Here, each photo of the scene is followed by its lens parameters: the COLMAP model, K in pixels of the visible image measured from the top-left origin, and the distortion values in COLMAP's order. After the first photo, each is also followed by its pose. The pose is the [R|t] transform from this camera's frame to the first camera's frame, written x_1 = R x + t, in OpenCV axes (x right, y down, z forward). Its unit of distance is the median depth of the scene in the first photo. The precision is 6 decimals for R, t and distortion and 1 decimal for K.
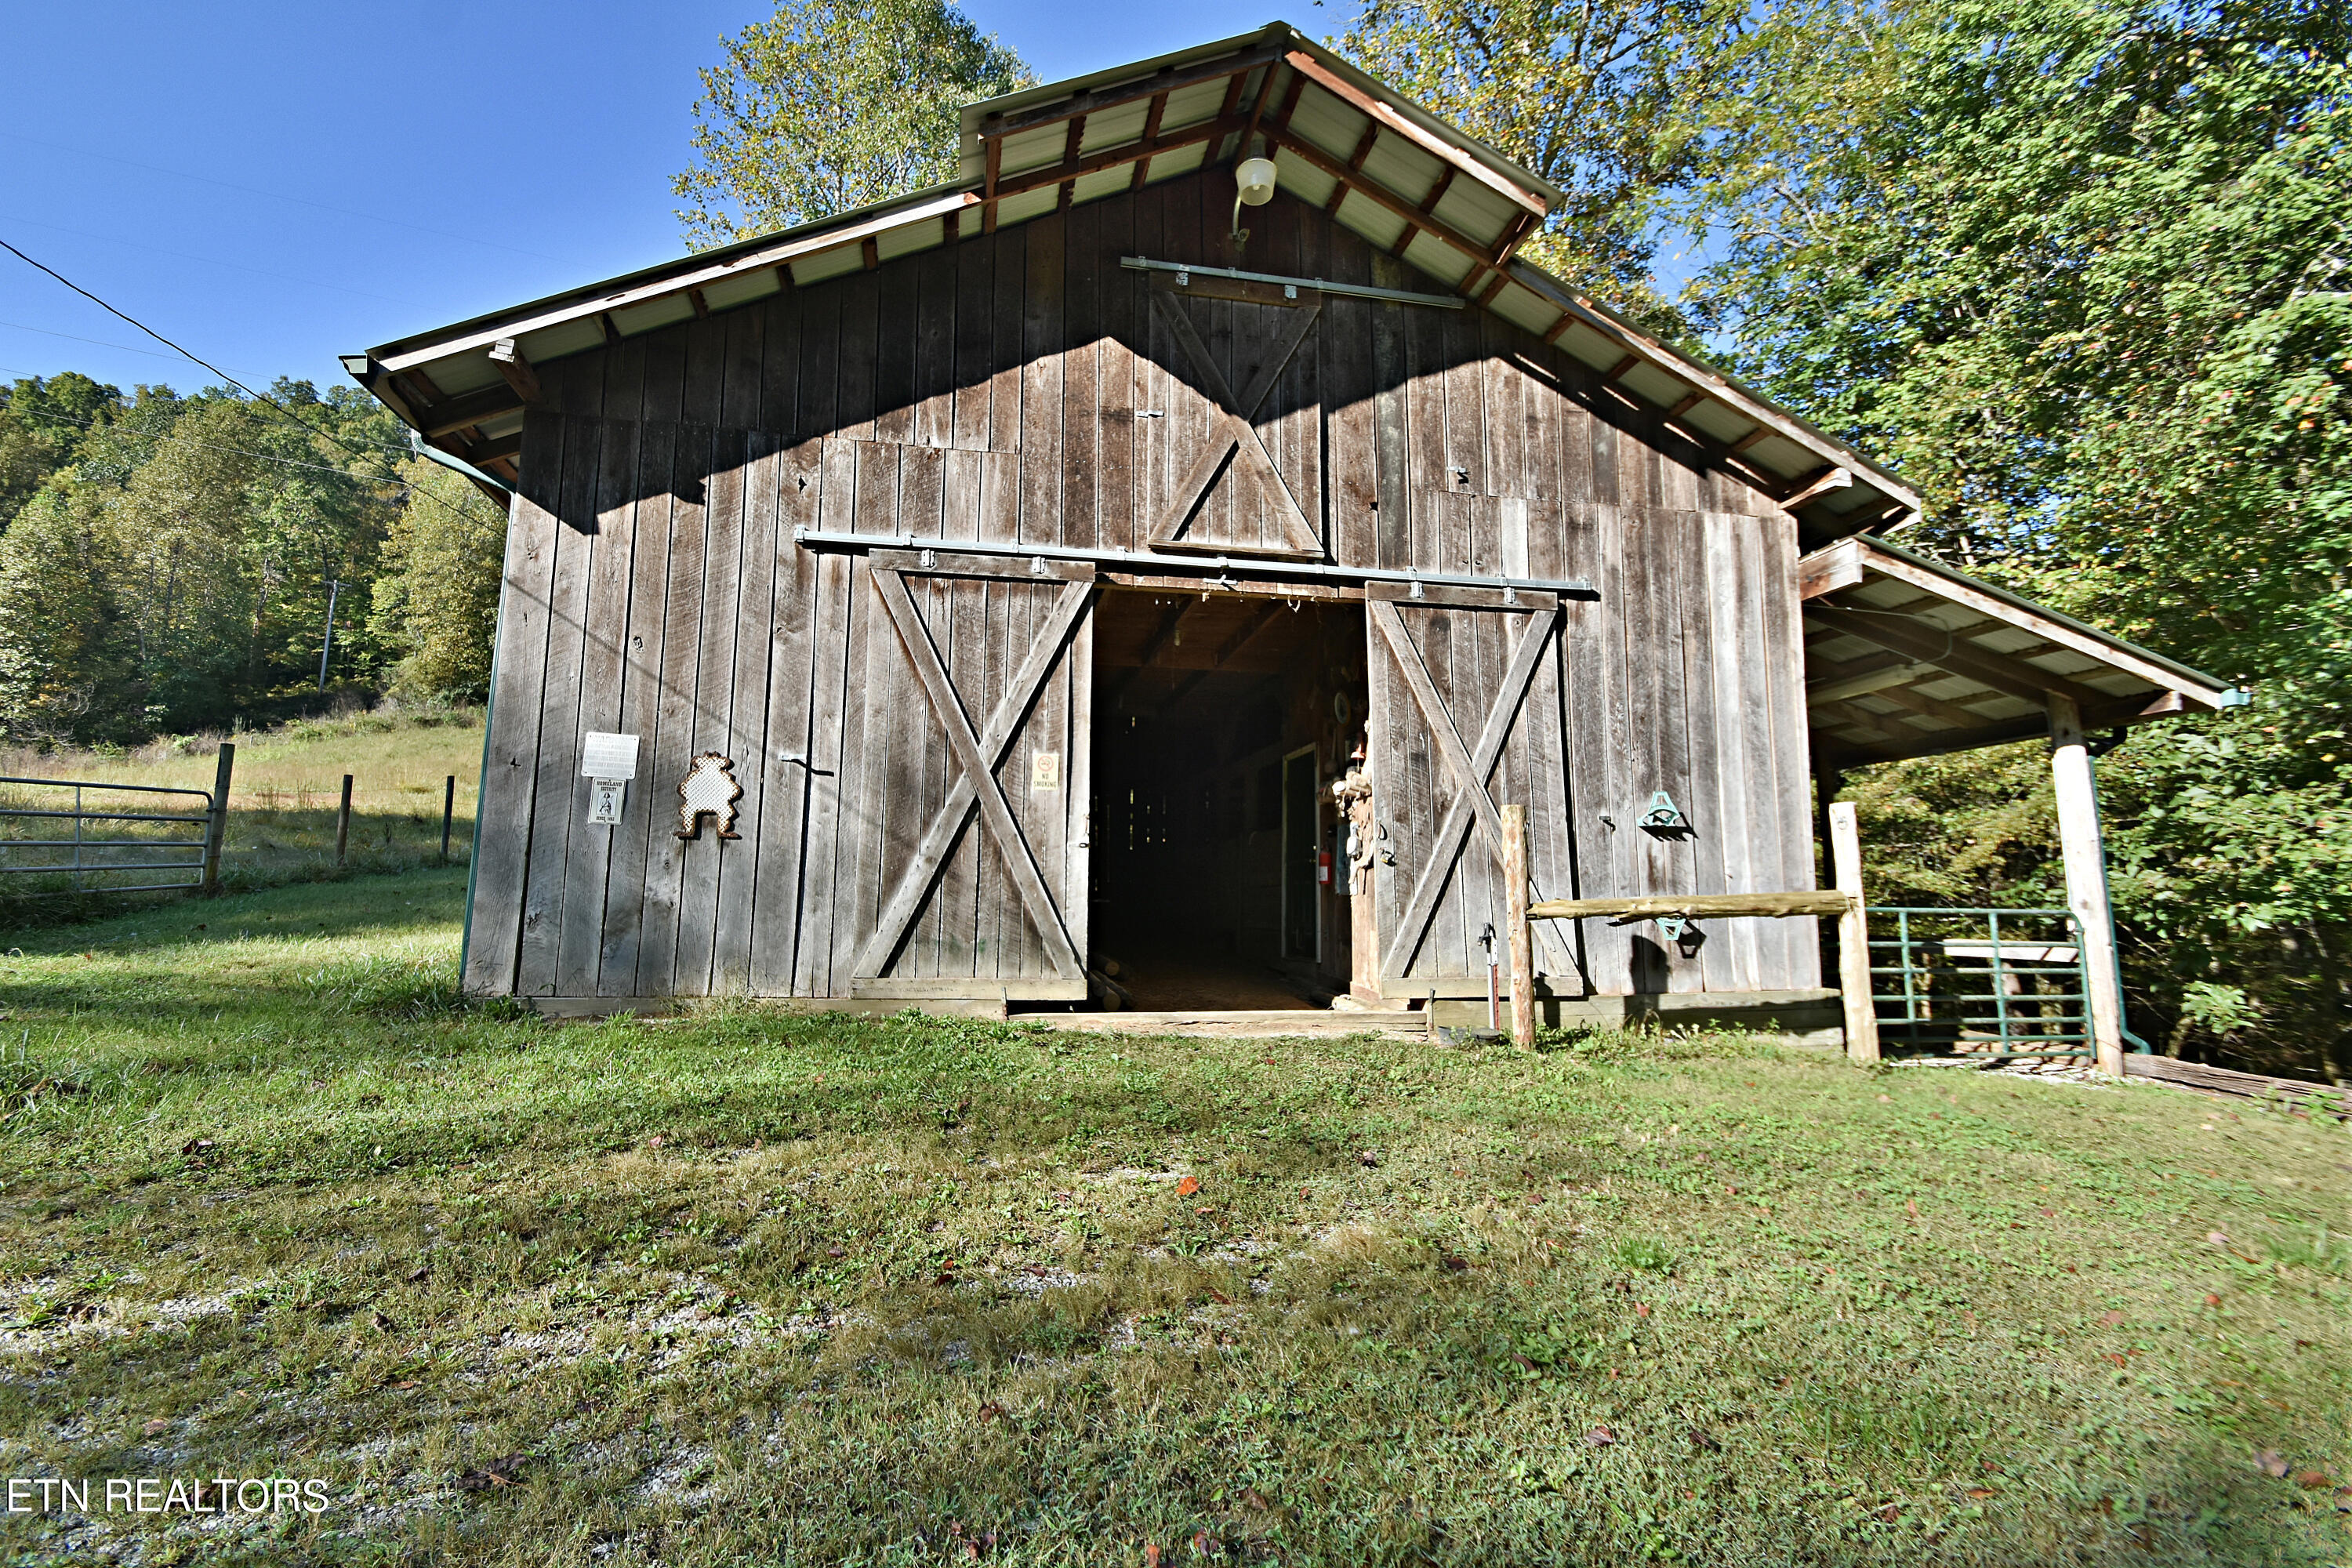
lens RADIAL K [[1087.1, 0, 1167.0], [0, 1087.1, 771.2], [0, 0, 1]] dist [0.021657, -0.016857]
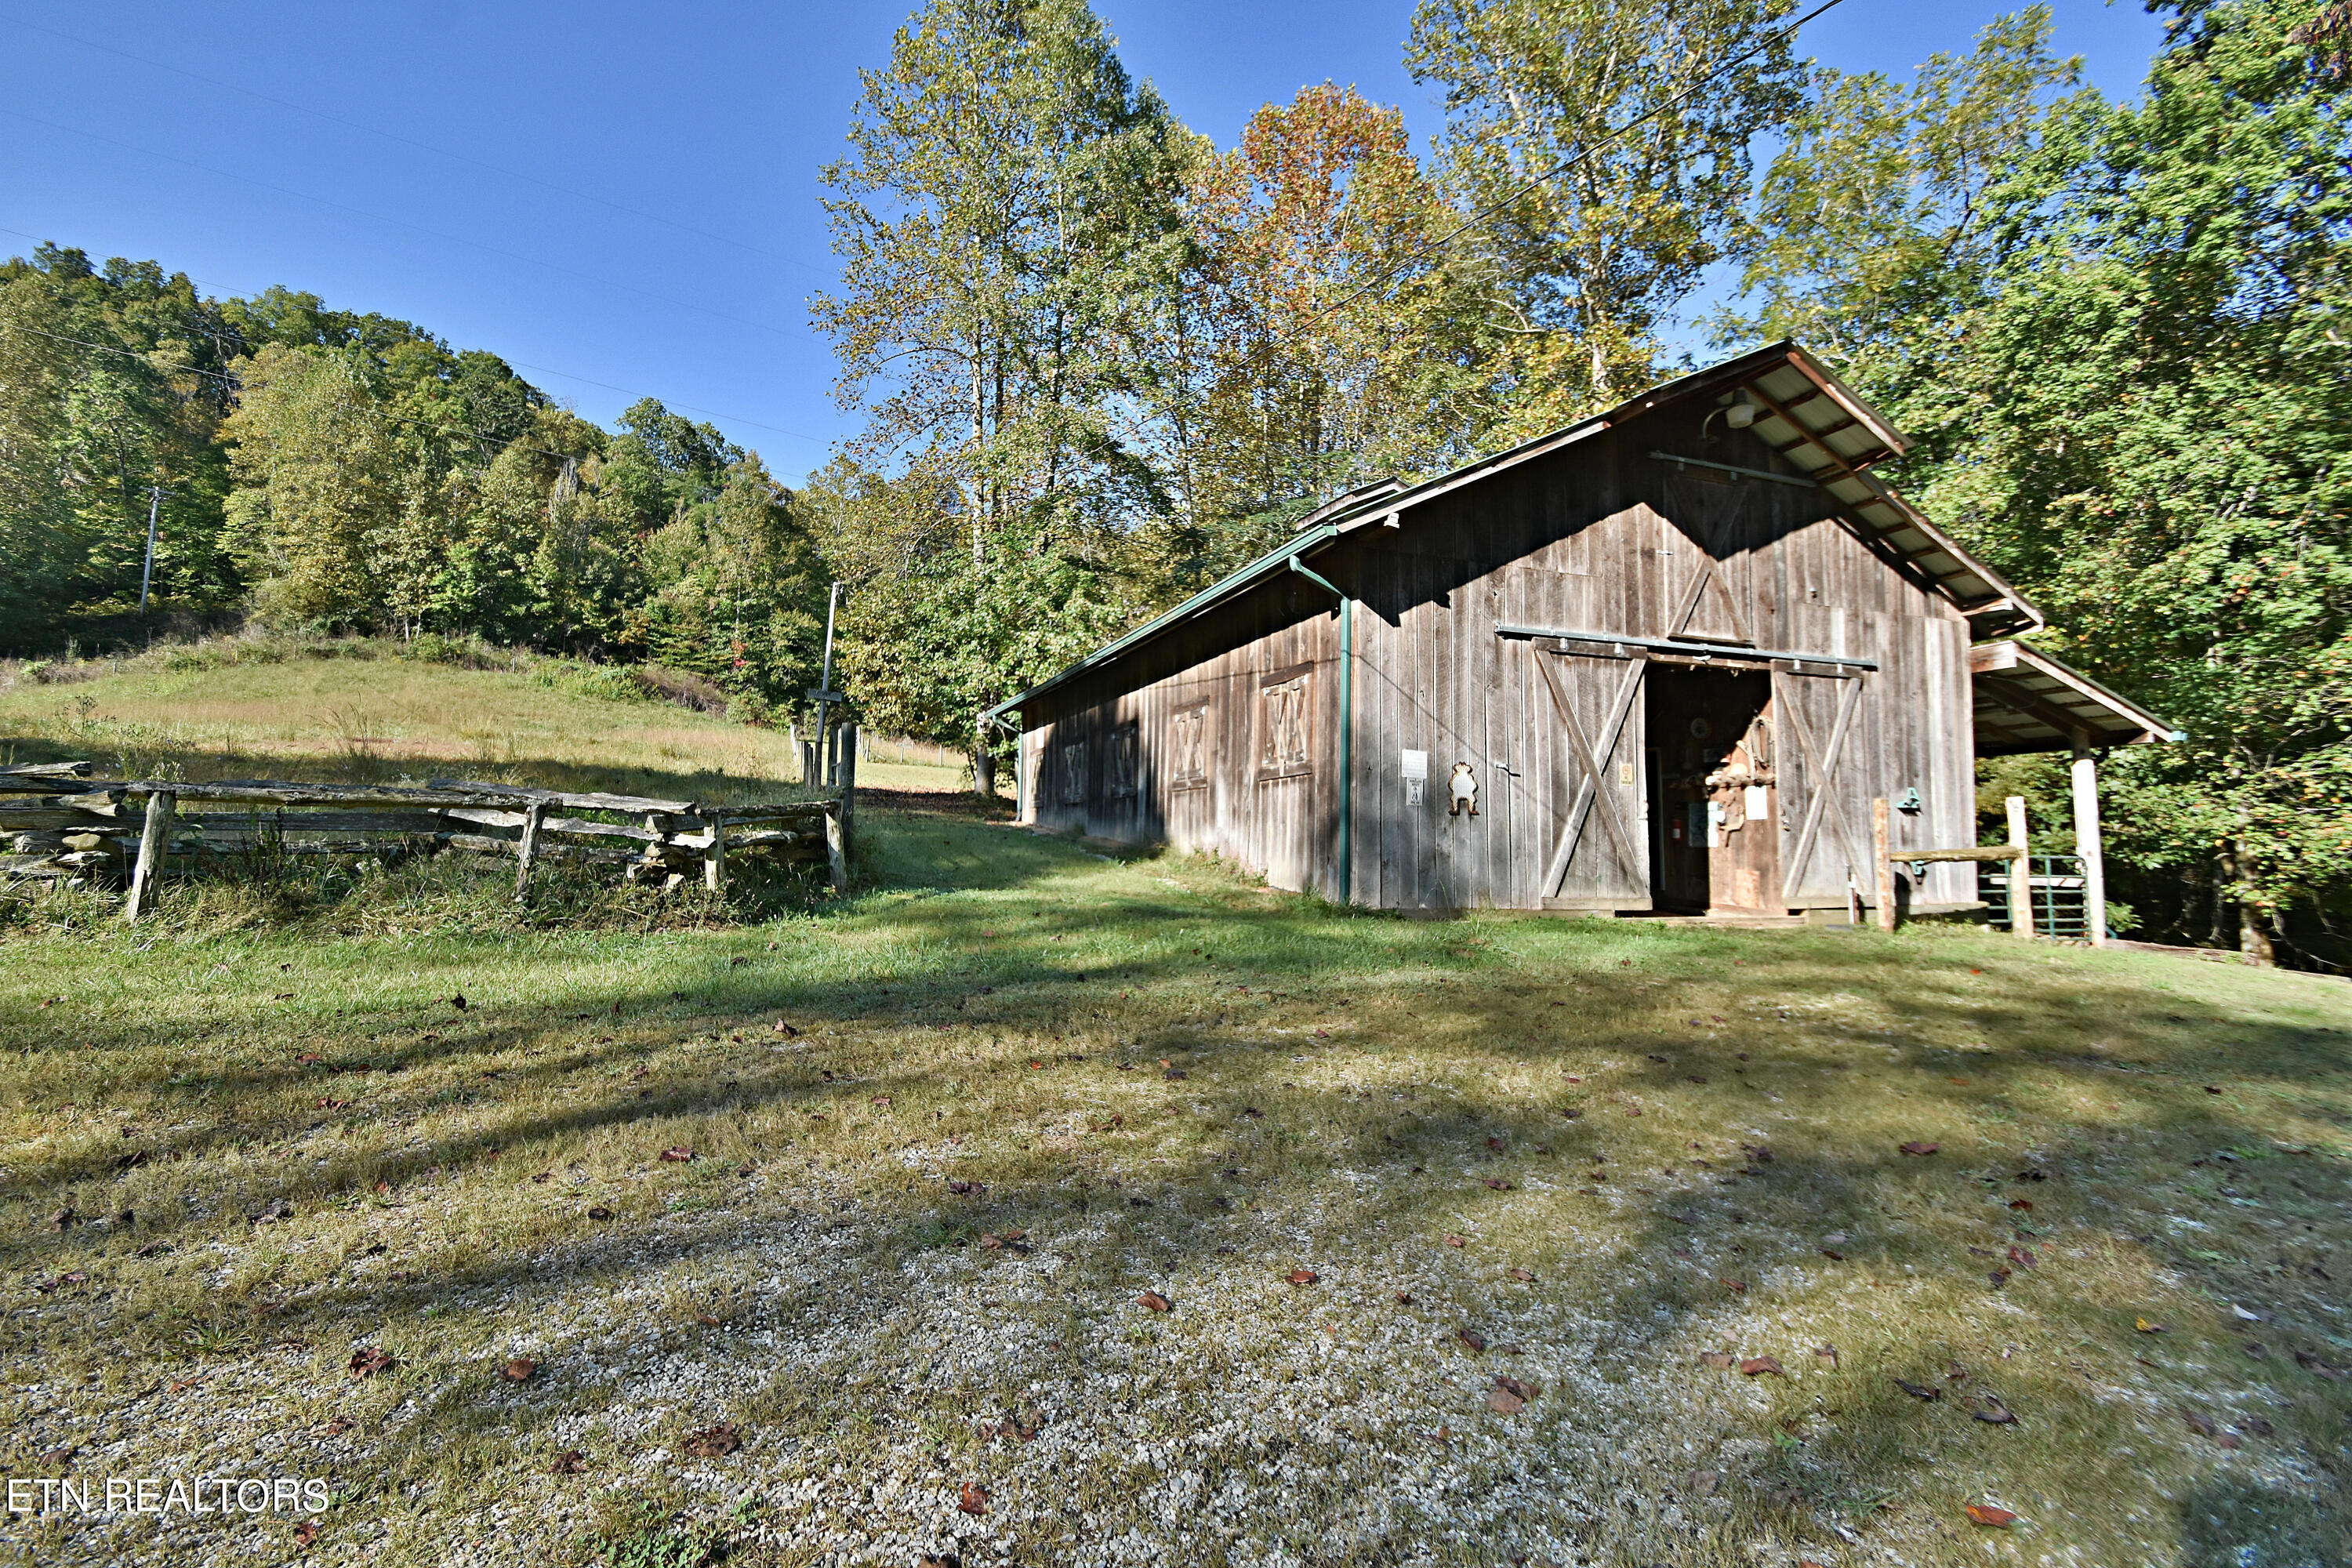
lens RADIAL K [[1107.3, 0, 1176.0], [0, 1107.3, 784.0], [0, 0, 1]] dist [-0.010968, -0.000462]
pose [[0.985315, 0.012333, 0.170298, -0.938270], [-0.023137, 0.997832, 0.061606, -0.064335], [-0.169169, -0.064642, 0.983465, -0.478211]]
